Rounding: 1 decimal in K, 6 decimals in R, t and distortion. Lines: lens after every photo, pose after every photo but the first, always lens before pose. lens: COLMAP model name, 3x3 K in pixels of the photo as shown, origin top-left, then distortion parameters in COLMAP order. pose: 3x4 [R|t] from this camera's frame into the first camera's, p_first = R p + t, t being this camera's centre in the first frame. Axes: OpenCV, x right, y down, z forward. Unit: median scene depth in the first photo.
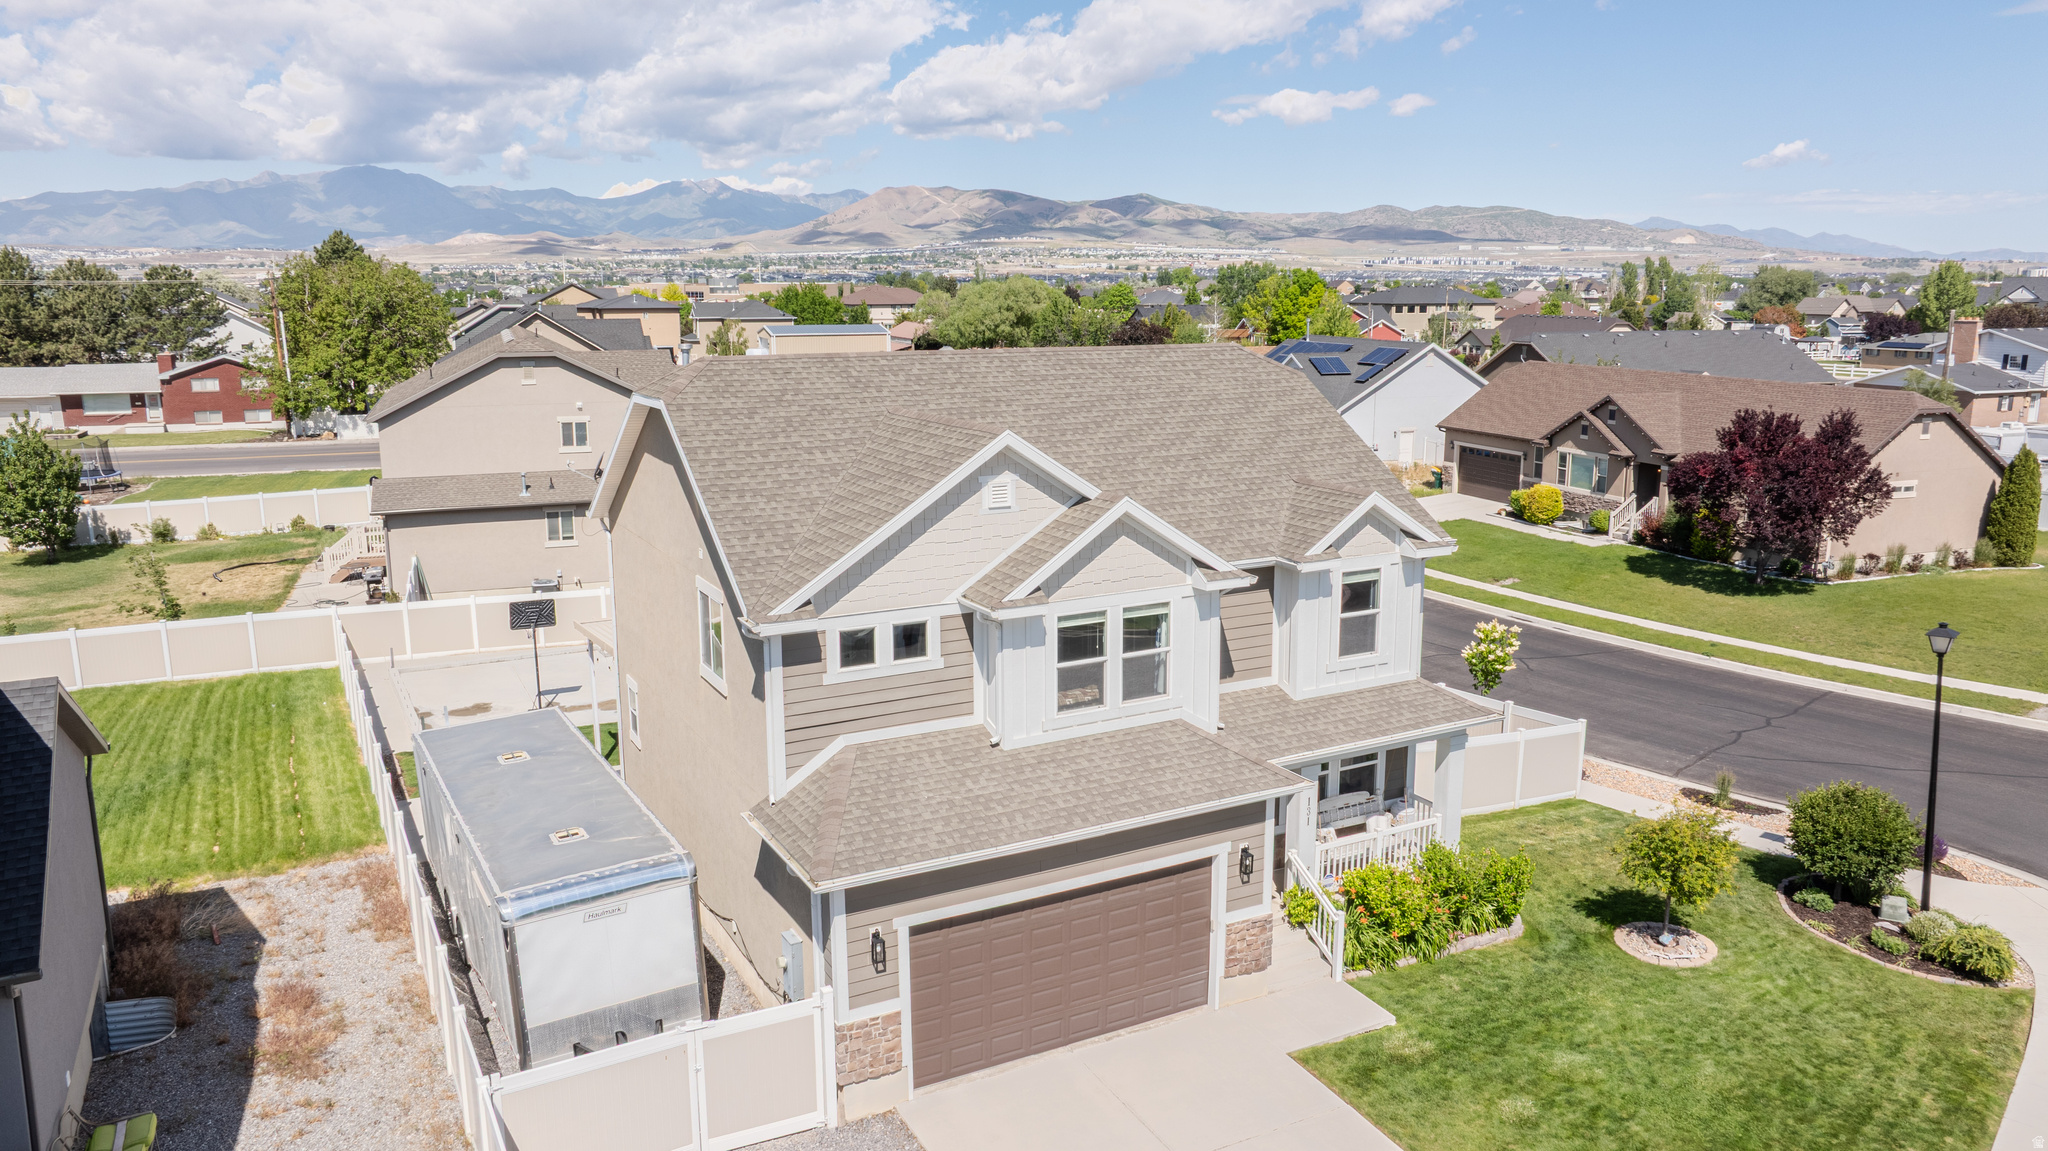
lens RADIAL K [[1454.7, 0, 1024.0], [0, 1454.7, 575.5], [0, 0, 1]] dist [-0.027966, 0.034849]
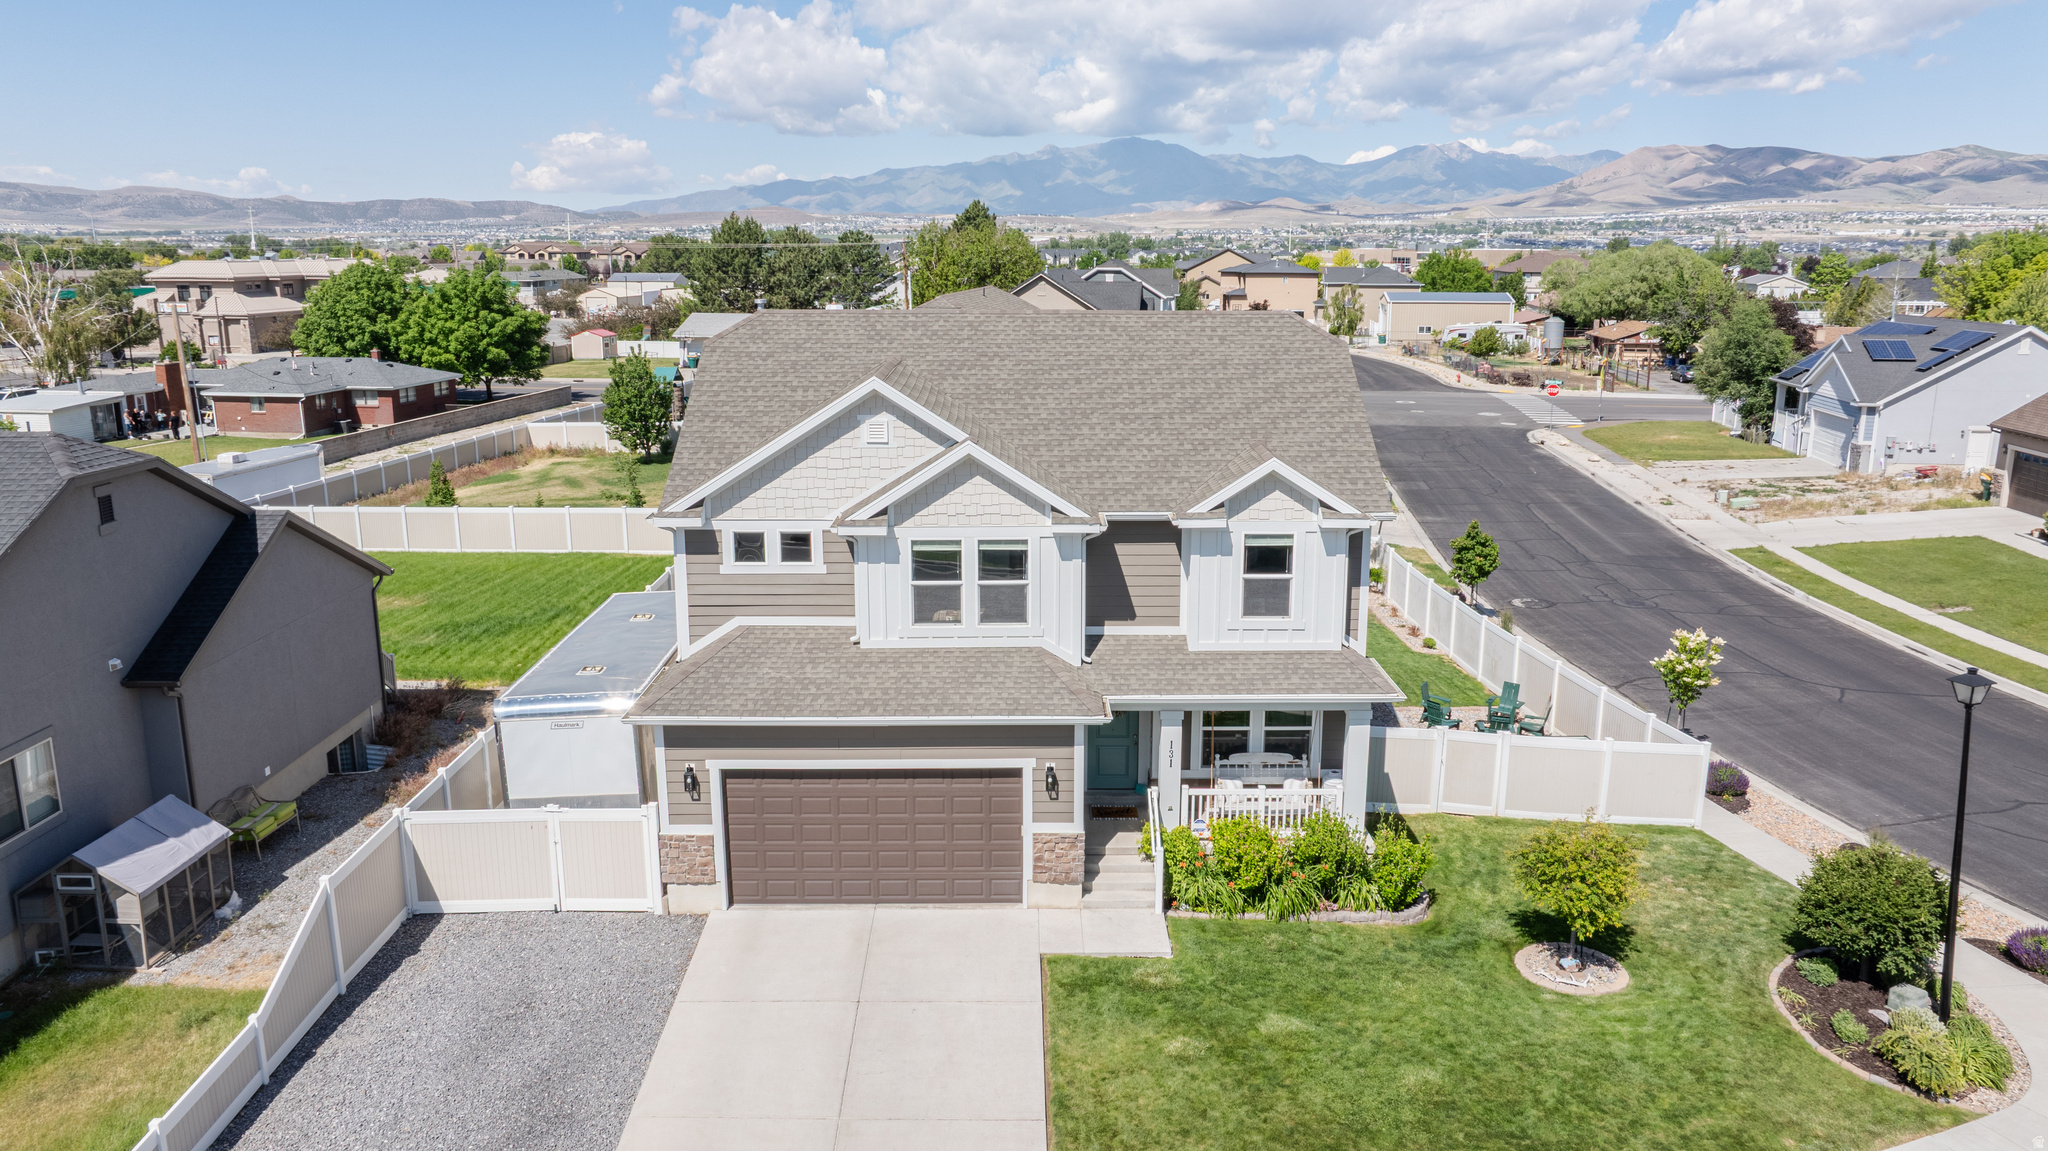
lens RADIAL K [[1454.7, 0, 1024.0], [0, 1454.7, 575.5], [0, 0, 1]] dist [-0.027966, 0.034849]
pose [[0.881130, 0.107968, -0.460384, 0.552228], [-0.097366, 0.994148, 0.046796, -0.005732], [0.462742, 0.003593, 0.886486, 0.011280]]
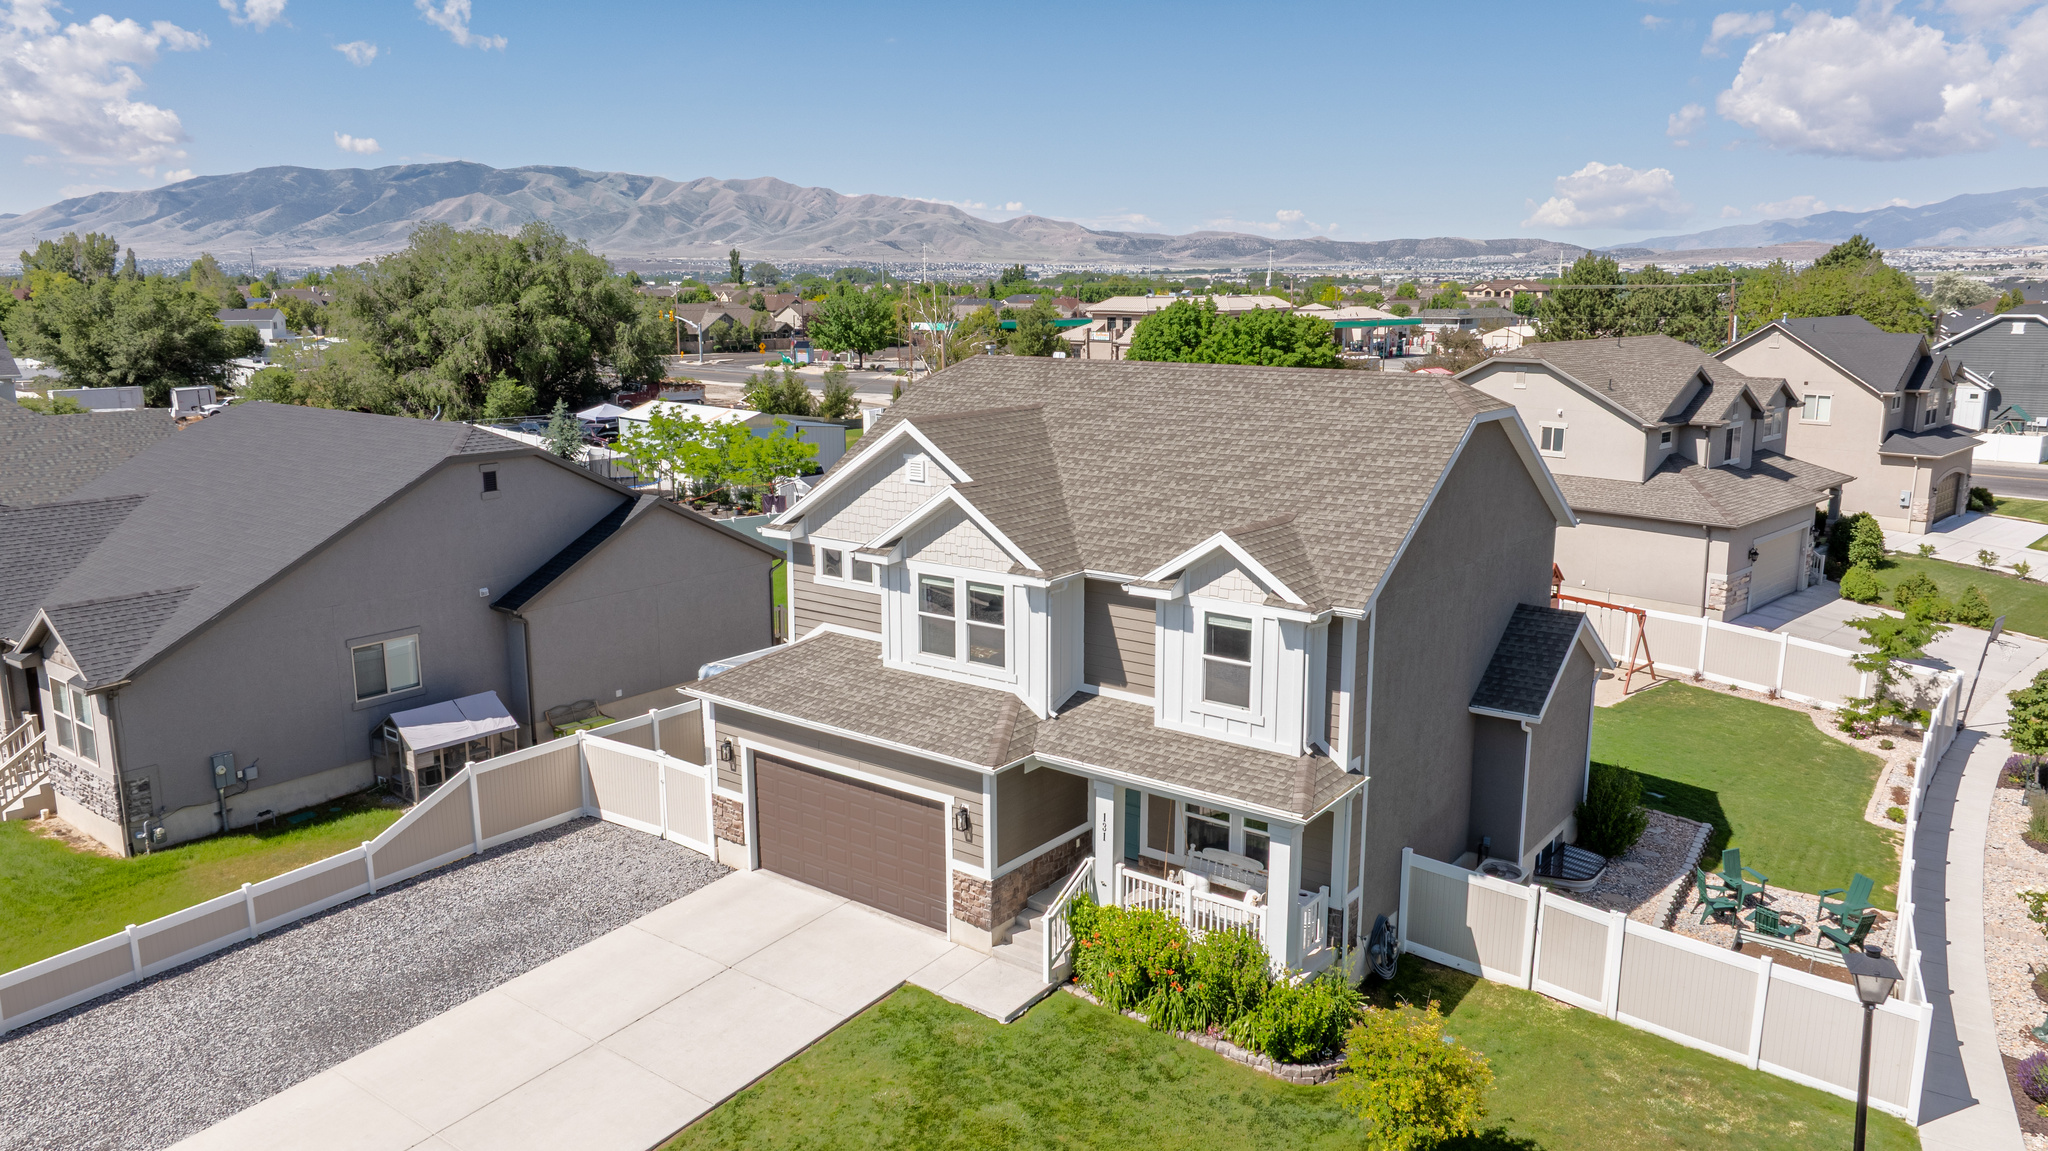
lens RADIAL K [[1454.7, 0, 1024.0], [0, 1454.7, 575.5], [0, 0, 1]] dist [-0.027966, 0.034849]
pose [[0.402939, 0.184068, -0.896526, 1.011807], [-0.184184, 0.975835, 0.117571, -0.113994], [0.896502, 0.117751, 0.427104, 0.475429]]
